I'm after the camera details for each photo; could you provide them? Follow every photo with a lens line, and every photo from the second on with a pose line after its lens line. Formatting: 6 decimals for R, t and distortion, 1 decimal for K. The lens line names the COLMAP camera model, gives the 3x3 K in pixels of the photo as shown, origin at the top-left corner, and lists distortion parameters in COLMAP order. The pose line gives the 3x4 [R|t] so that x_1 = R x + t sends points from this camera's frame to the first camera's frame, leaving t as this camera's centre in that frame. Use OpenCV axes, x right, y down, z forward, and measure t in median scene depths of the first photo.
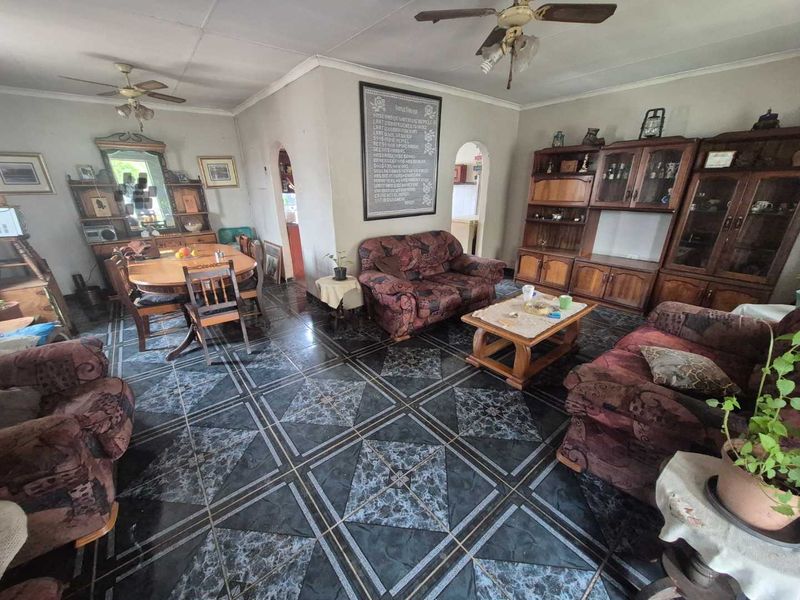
lens RADIAL K [[315.5, 0, 399.9], [0, 315.5, 302.8], [0, 0, 1]] dist [0.011942, -0.001821]
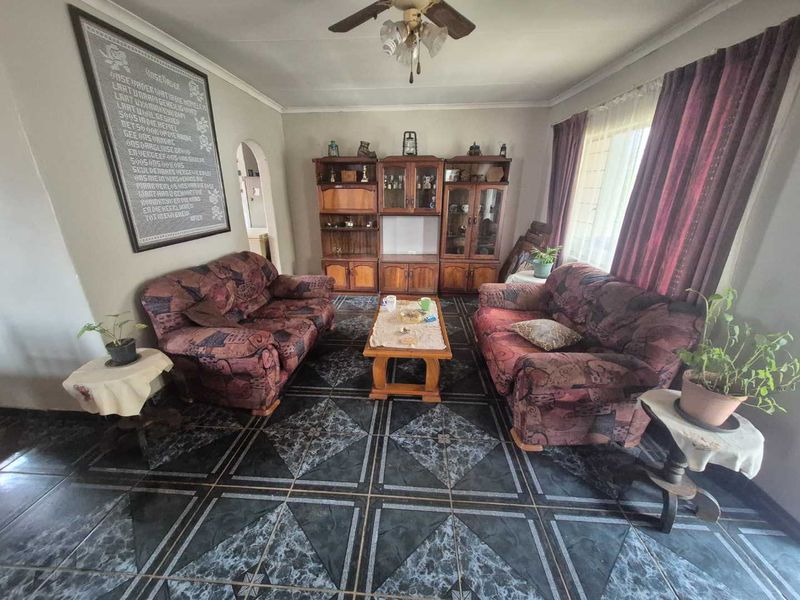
lens RADIAL K [[315.5, 0, 395.4], [0, 315.5, 300.1], [0, 0, 1]] dist [0.011942, -0.001821]
pose [[0.681320, -0.235182, 0.693175, -0.215551], [0.254357, 0.964034, 0.077073, -0.095031], [-0.686371, 0.123803, 0.716636, 0.247450]]
